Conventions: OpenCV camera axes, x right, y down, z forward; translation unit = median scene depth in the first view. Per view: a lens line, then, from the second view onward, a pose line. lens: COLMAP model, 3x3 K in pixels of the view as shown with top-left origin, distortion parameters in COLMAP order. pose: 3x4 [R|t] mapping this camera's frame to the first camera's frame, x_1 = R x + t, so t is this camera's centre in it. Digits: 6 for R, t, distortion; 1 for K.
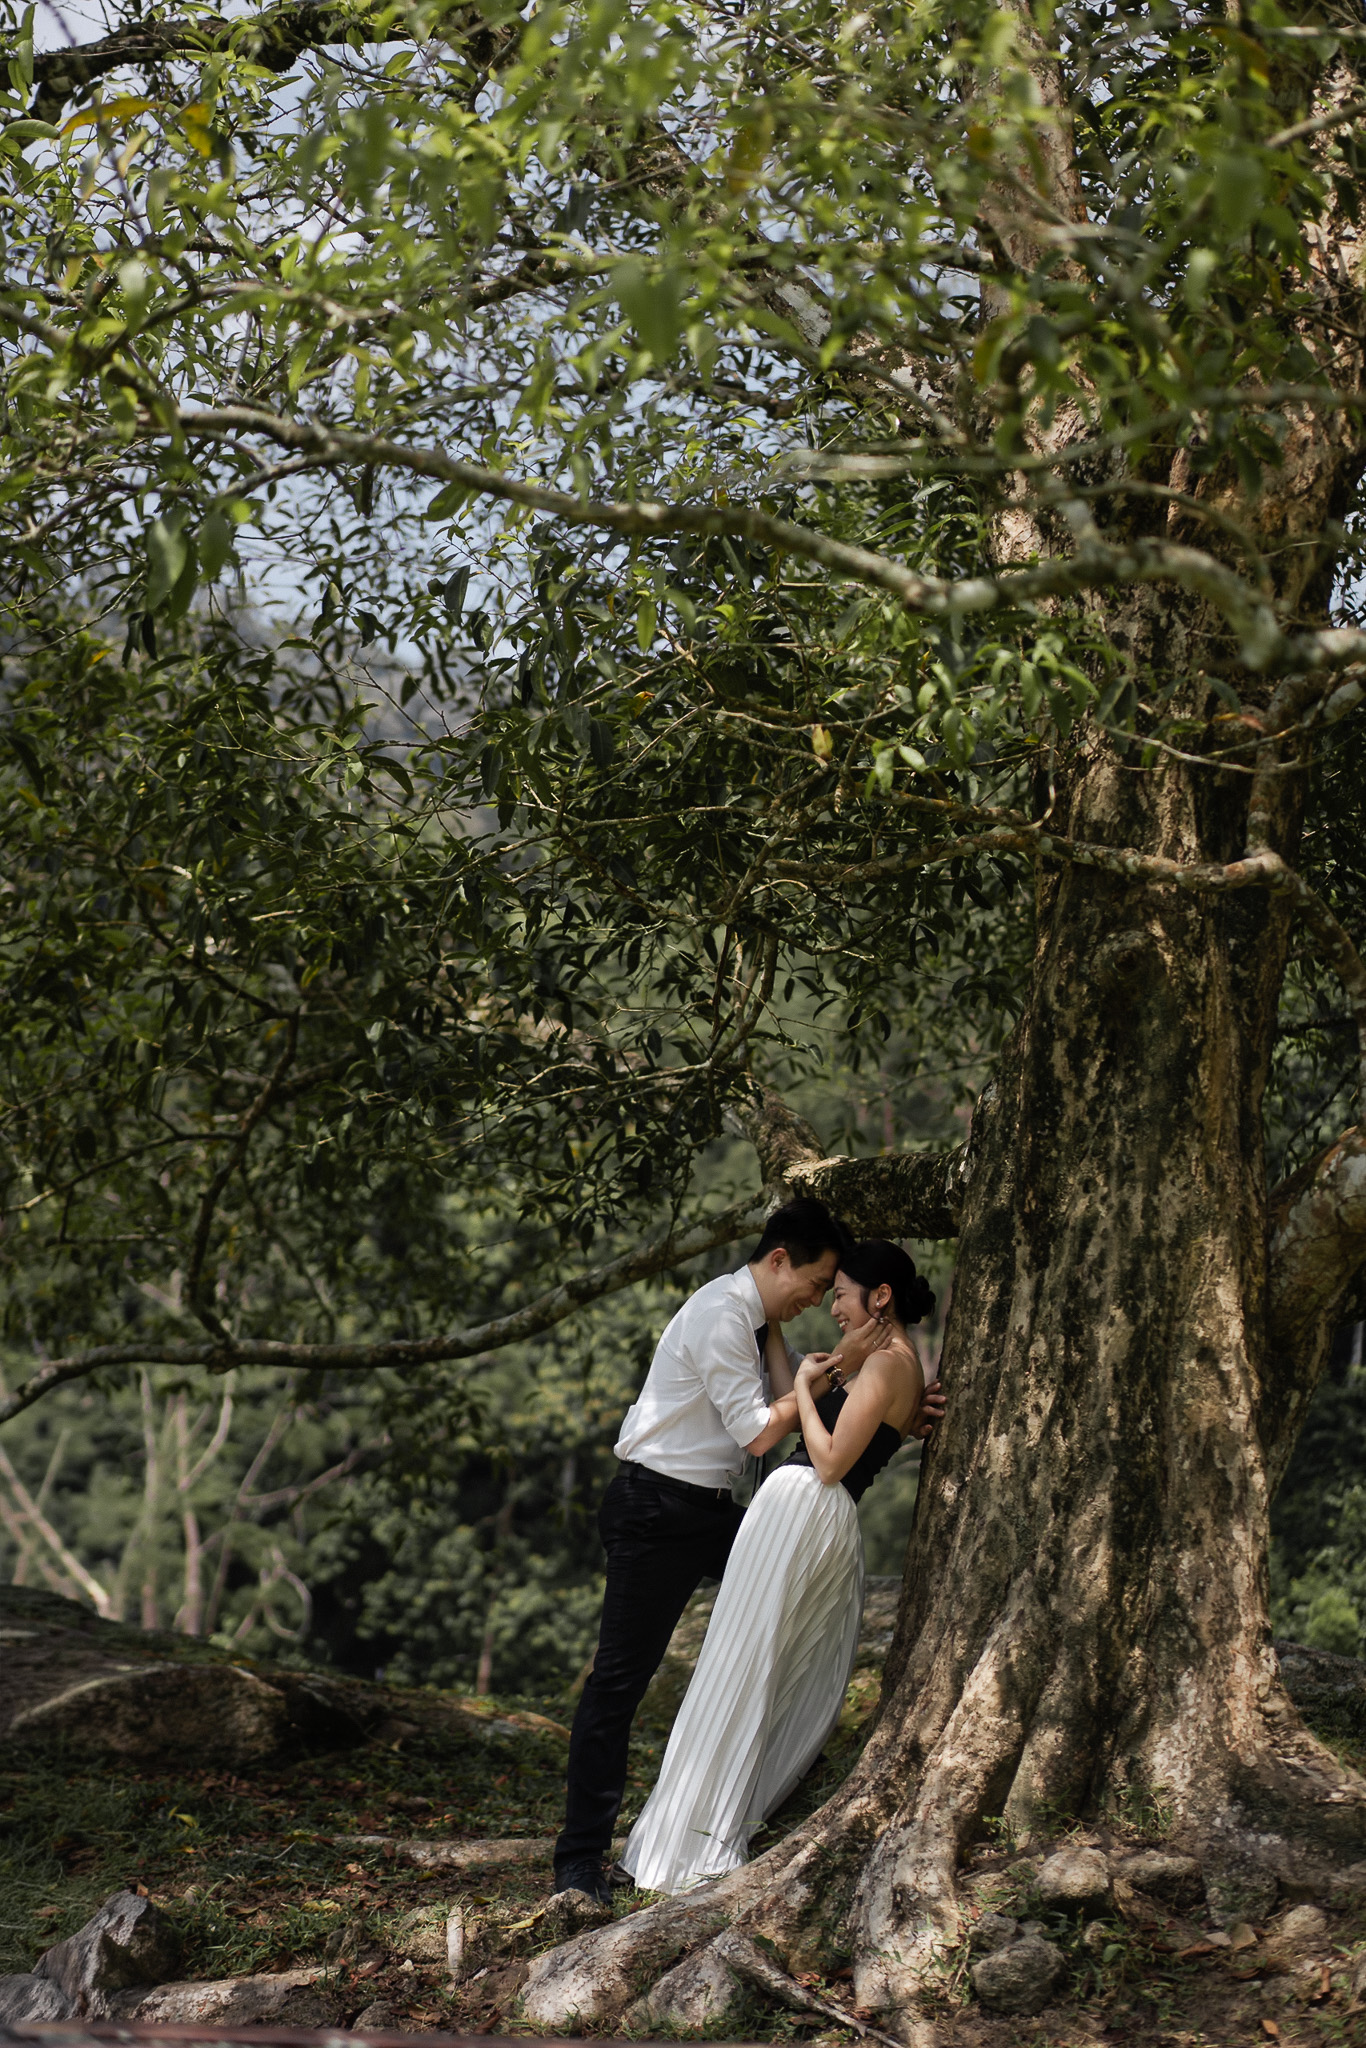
lens RADIAL K [[3163.9, 0, 678.4], [0, 3163.9, 1026.0], [0, 0, 1]] dist [-0.090956, 0.000000]
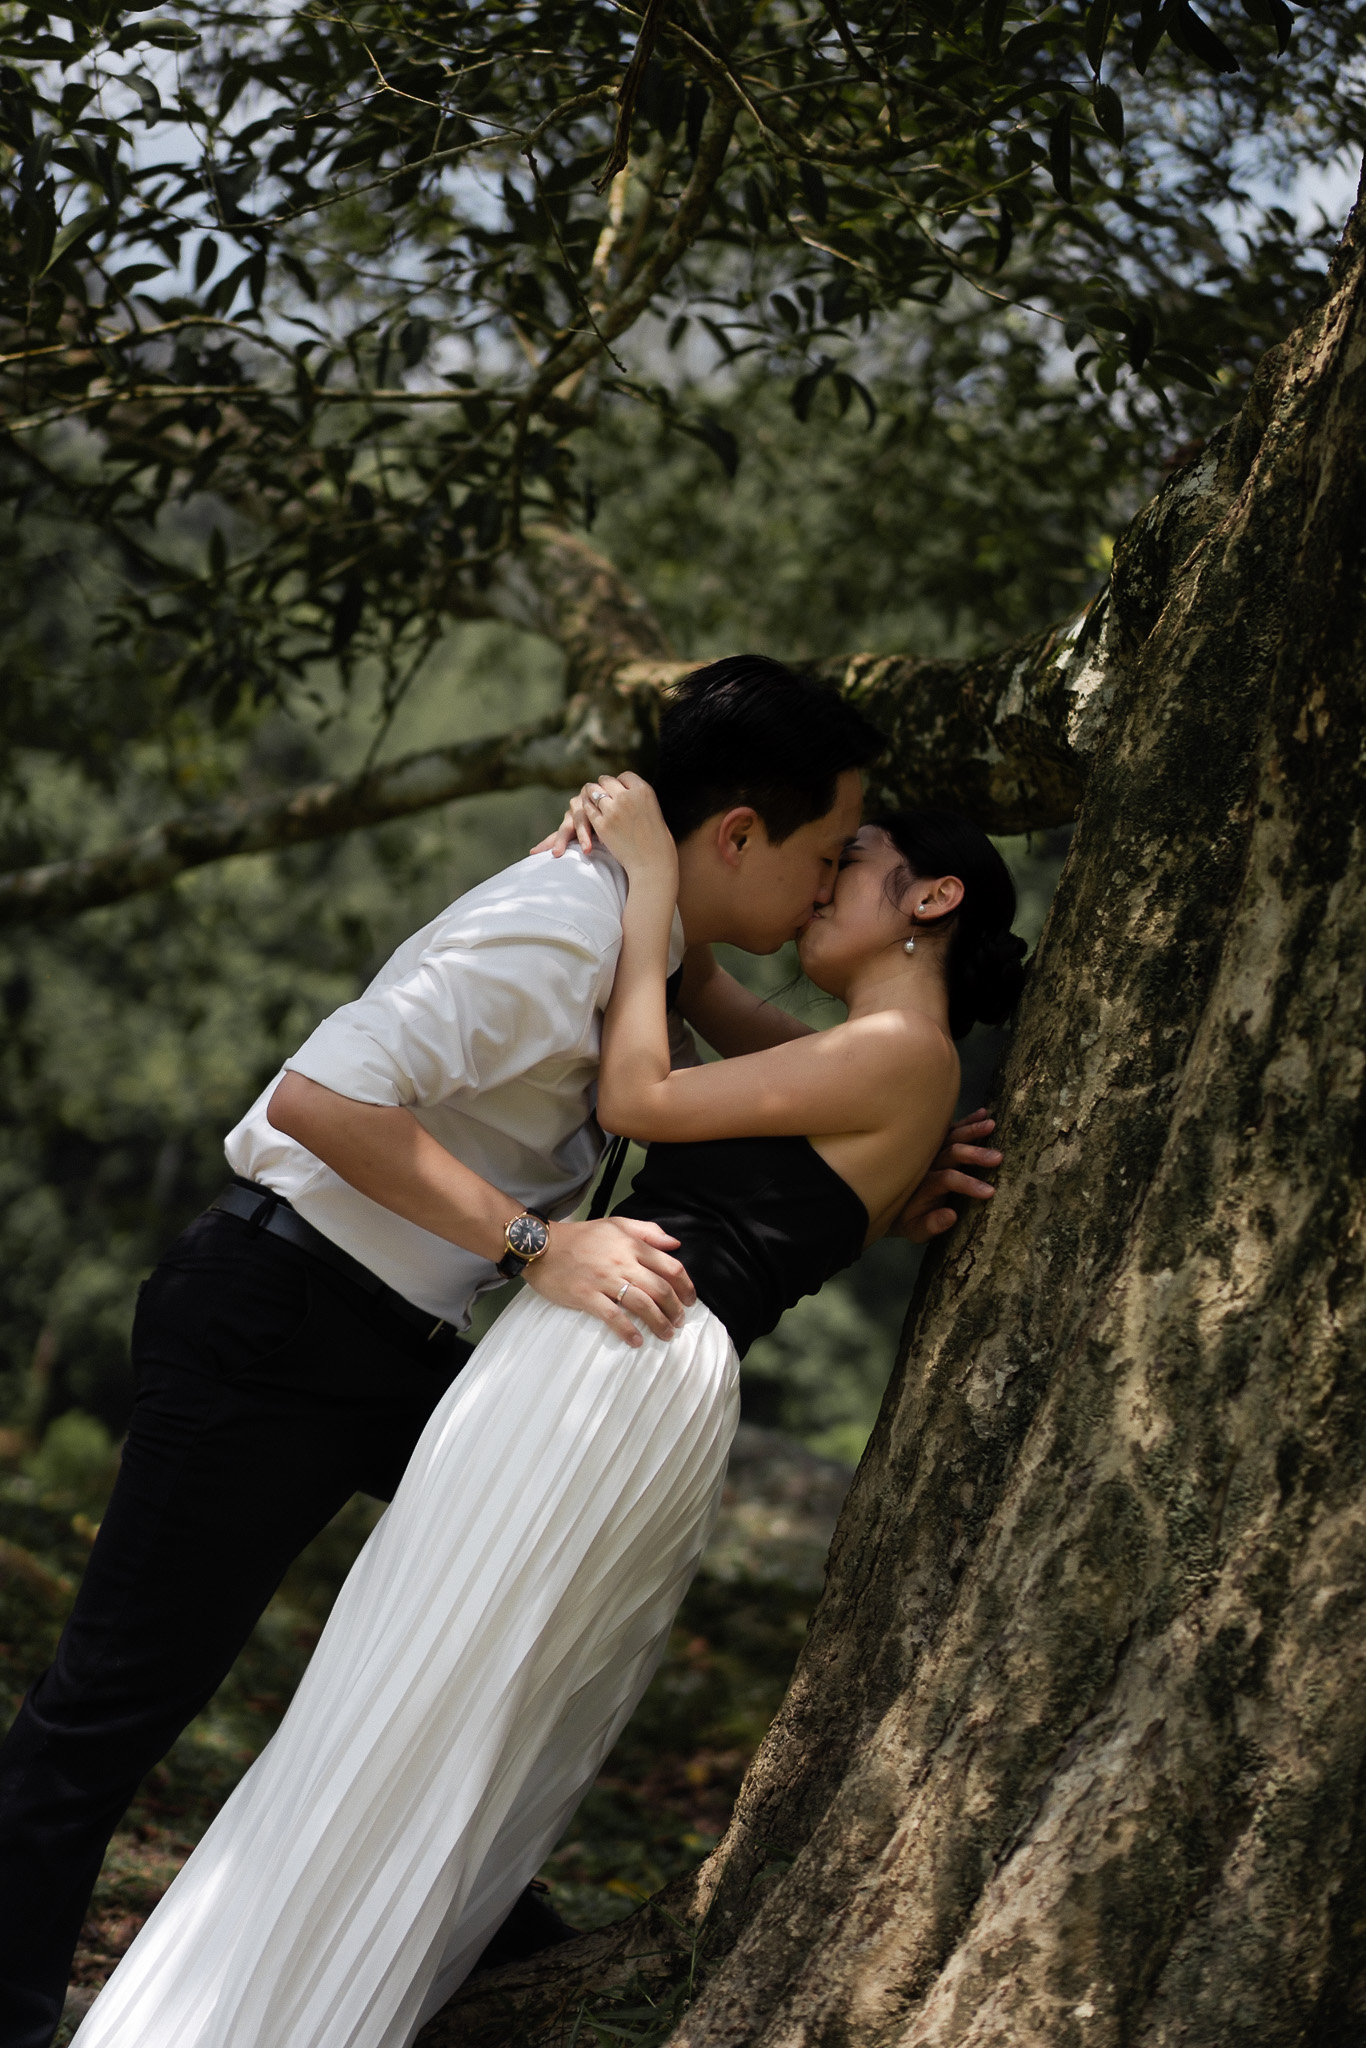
lens RADIAL K [[3163.9, 0, 685.6], [0, 3163.9, 1016.4], [0, 0, 1]] dist [-0.090956, 0.000000]
pose [[0.978855, 0.167607, 0.117261, -0.008721], [-0.176457, 0.981844, 0.069602, 0.080656], [-0.103467, -0.088822, 0.990659, 0.612634]]
